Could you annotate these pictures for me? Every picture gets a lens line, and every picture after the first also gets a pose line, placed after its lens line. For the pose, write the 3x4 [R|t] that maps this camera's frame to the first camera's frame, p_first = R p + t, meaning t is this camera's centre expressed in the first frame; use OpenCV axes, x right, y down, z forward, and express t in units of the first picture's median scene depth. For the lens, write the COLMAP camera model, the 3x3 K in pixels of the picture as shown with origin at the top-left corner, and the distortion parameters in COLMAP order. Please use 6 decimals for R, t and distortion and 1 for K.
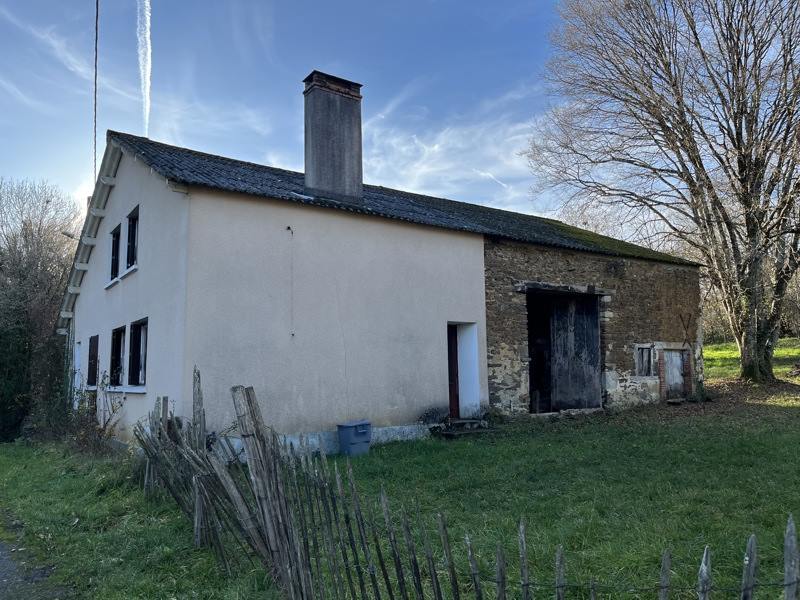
lens RADIAL K [[598.8, 0, 397.2], [0, 598.8, 301.5], [0, 0, 1]] dist [0.027383, 0.001414]
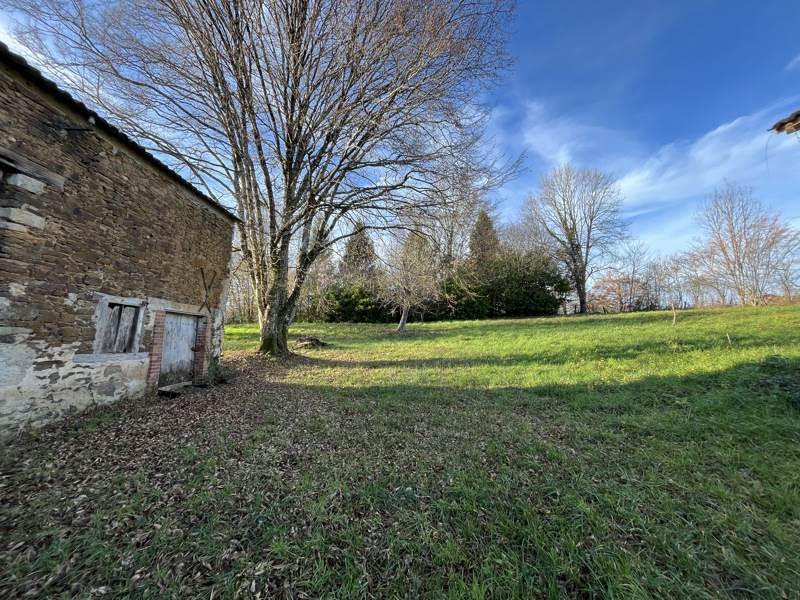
lens RADIAL K [[322.0, 0, 395.7], [0, 322.0, 299.3], [0, 0, 1]] dist [-0.001729, 0.000128]
pose [[0.579075, 0.118831, 0.806568, 0.300214], [-0.104365, 0.991986, -0.071220, 0.064541], [-0.808567, -0.042935, 0.586836, 0.585861]]
